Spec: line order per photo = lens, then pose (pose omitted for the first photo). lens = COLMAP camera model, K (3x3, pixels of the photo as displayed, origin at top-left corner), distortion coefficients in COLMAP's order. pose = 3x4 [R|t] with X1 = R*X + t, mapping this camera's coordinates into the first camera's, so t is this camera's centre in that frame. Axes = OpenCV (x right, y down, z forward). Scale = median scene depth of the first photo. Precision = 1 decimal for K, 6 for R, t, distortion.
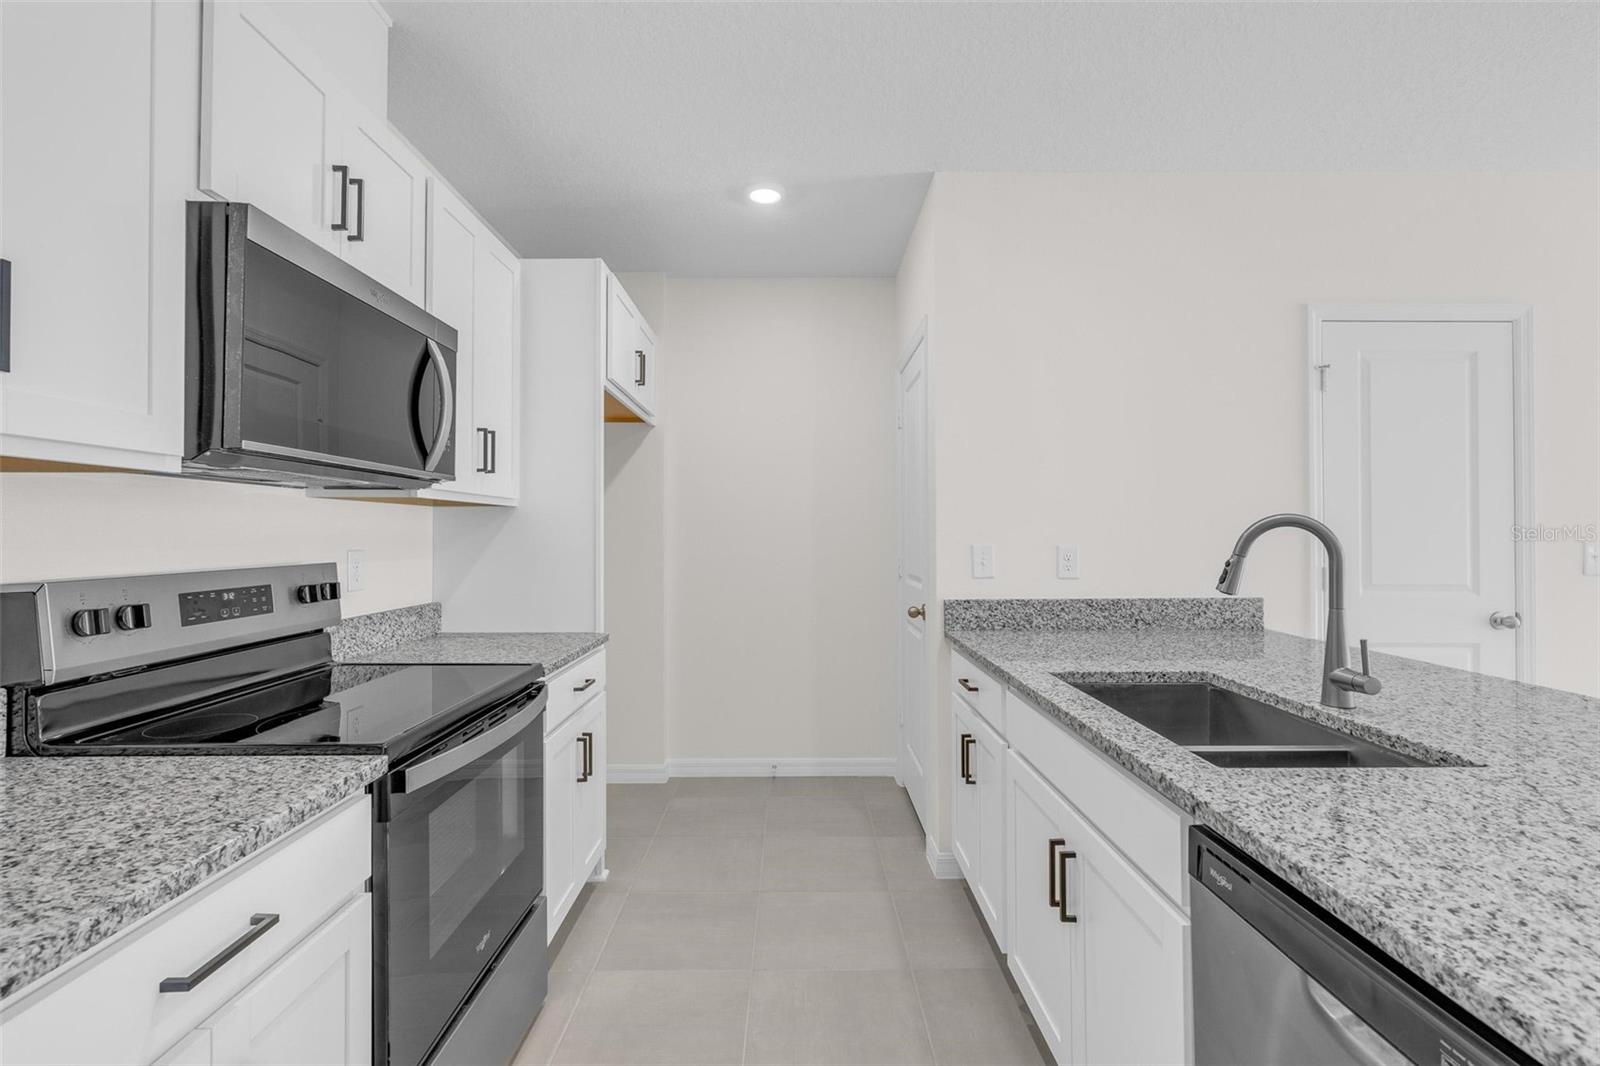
lens RADIAL K [[725.1, 0, 806.3], [0, 725.1, 526.8], [0, 0, 1]] dist [-0.011909, 0.004421]
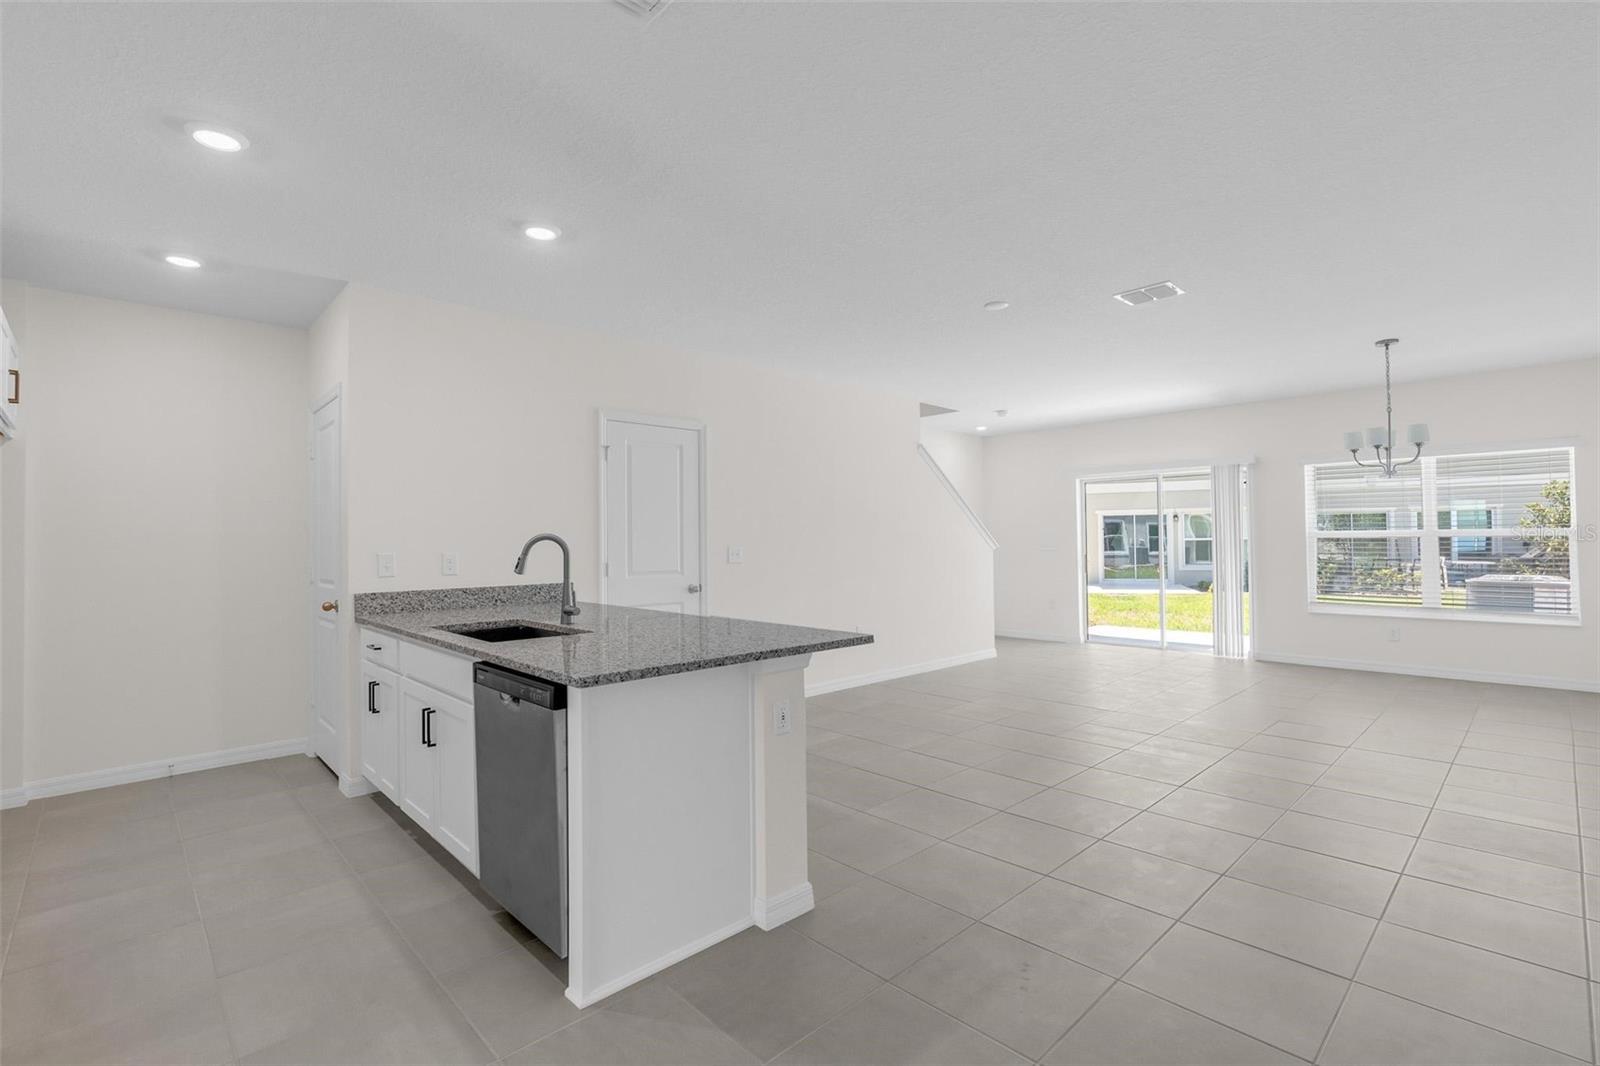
lens RADIAL K [[725.1, 0, 797.1], [0, 725.1, 526.9], [0, 0, 1]] dist [-0.011909, 0.004421]
pose [[0.735071, 0.006405, 0.677960, -0.157350], [0.004596, 0.999885, -0.014430, -0.003975], [-0.677975, 0.013723, 0.734957, -0.740247]]
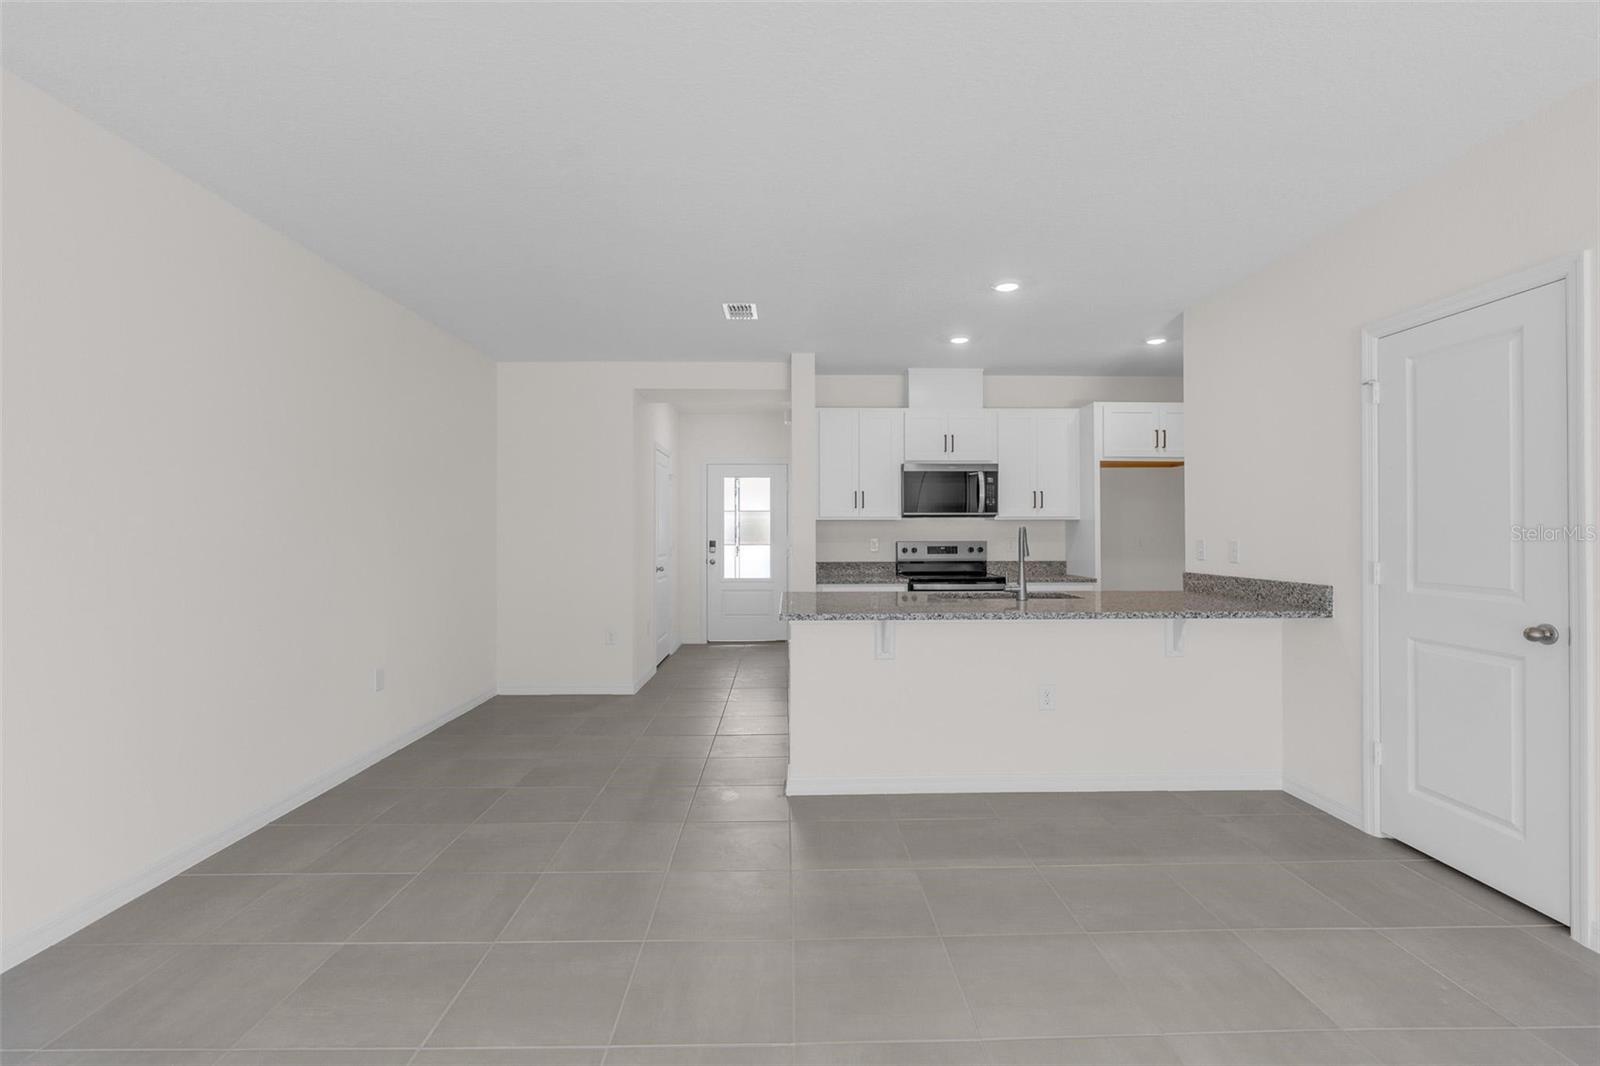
lens RADIAL K [[725.1, 0, 801.4], [0, 725.1, 525.2], [0, 0, 1]] dist [-0.011909, 0.004421]
pose [[0.021385, -0.008523, -0.999735, 2.295232], [0.010634, 0.999909, -0.008297, -0.001766], [0.999715, -0.010453, 0.021474, 0.122531]]
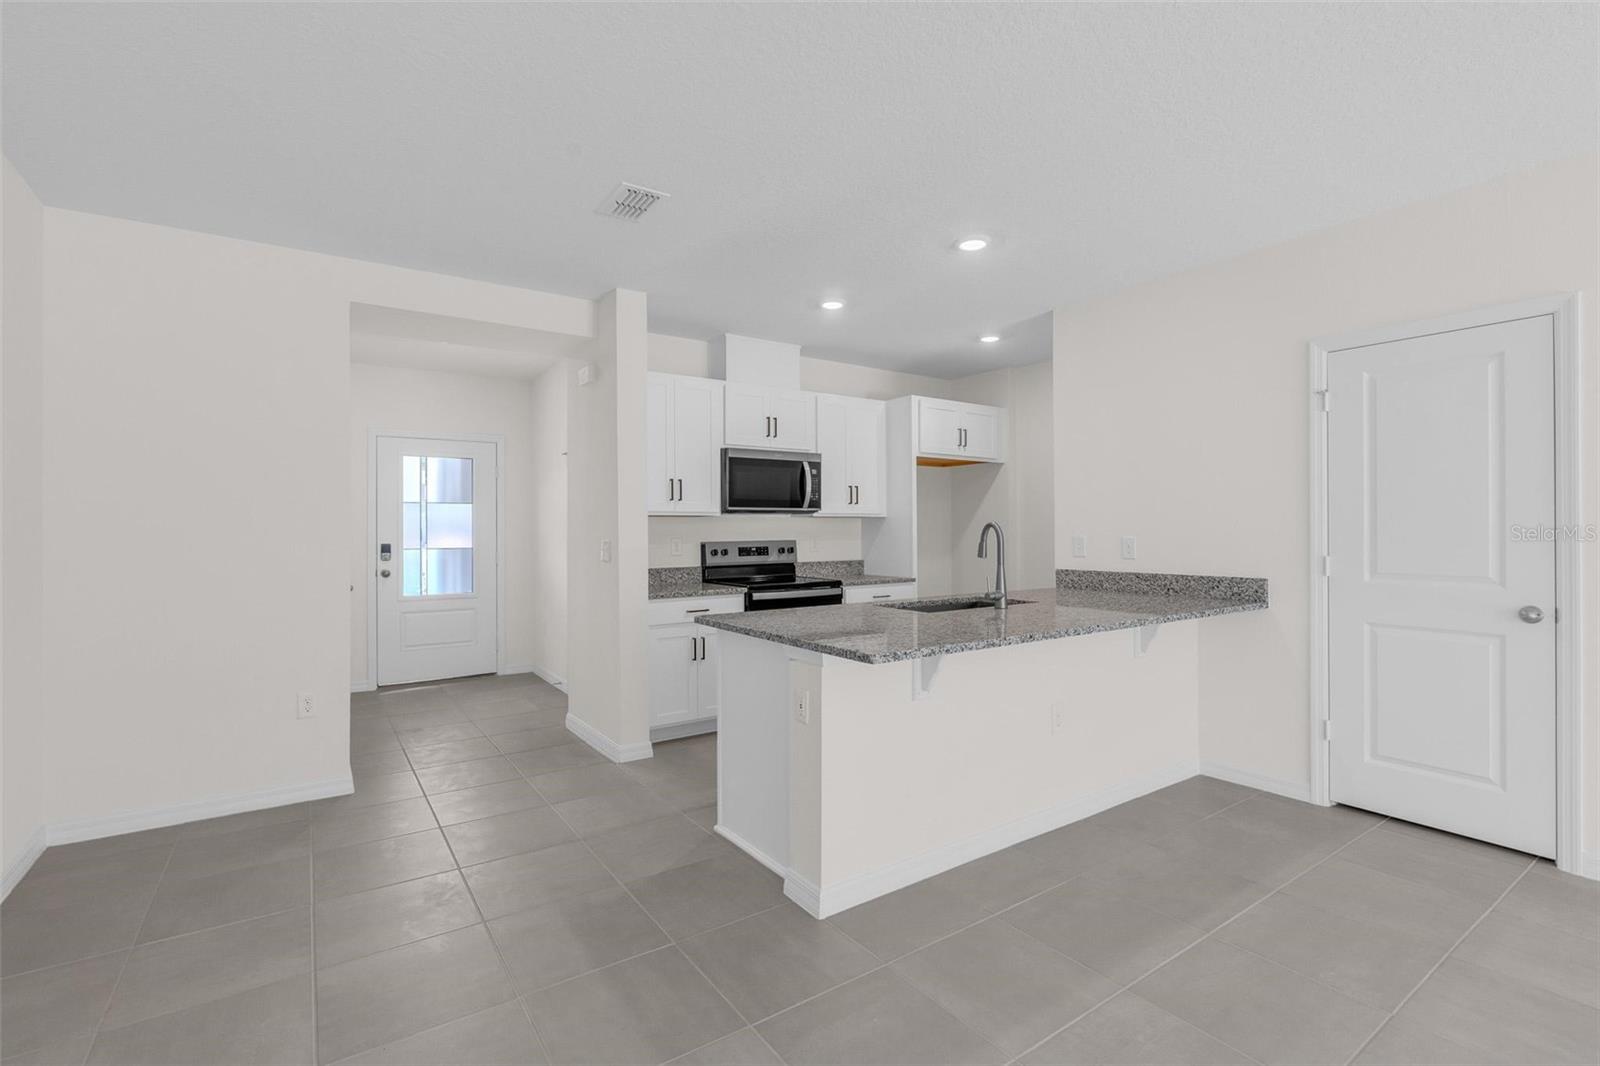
lens RADIAL K [[725.1, 0, 799.9], [0, 725.1, 526.7], [0, 0, 1]] dist [-0.011909, 0.004421]
pose [[0.565543, -0.004836, -0.824704, 1.549222], [0.011661, 0.999930, 0.002133, -0.008542], [0.824636, -0.010823, 0.565560, -0.528197]]
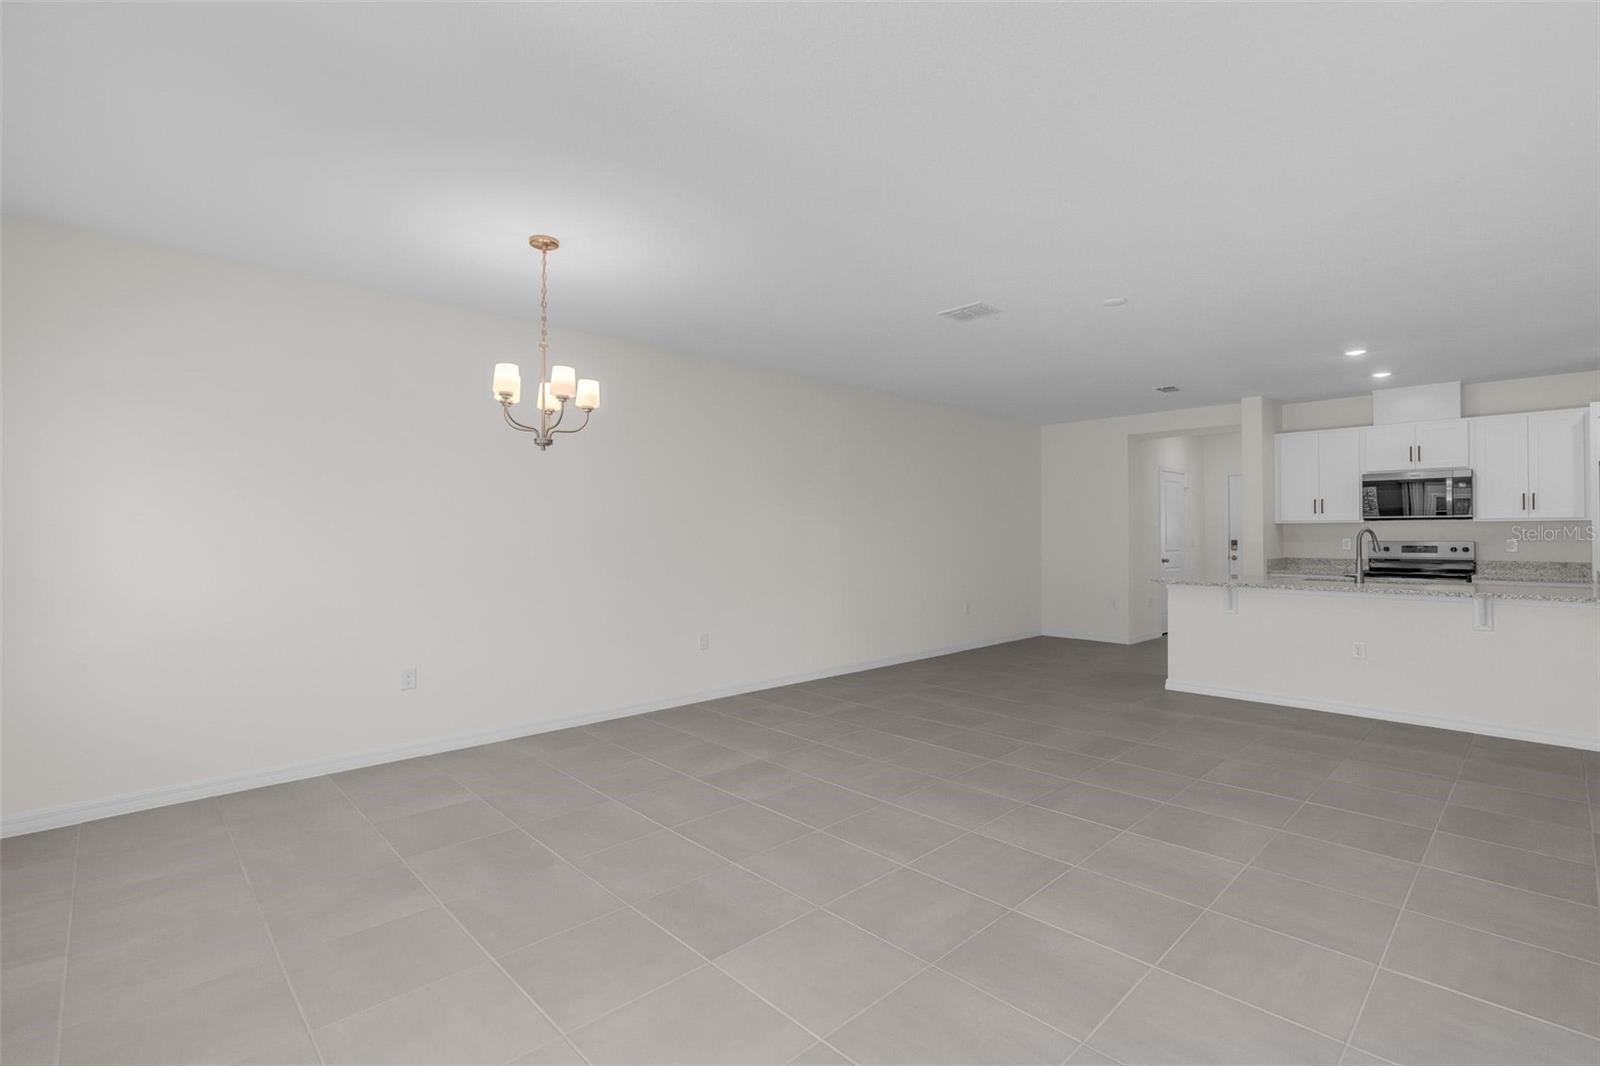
lens RADIAL K [[725.1, 0, 799.4], [0, 725.1, 534.7], [0, 0, 1]] dist [-0.011909, 0.004421]
pose [[-0.728951, 0.004969, -0.684548, 3.584934], [0.011593, 0.999920, -0.005087, 0.000372], [0.684467, -0.011645, -0.728950, 1.194365]]
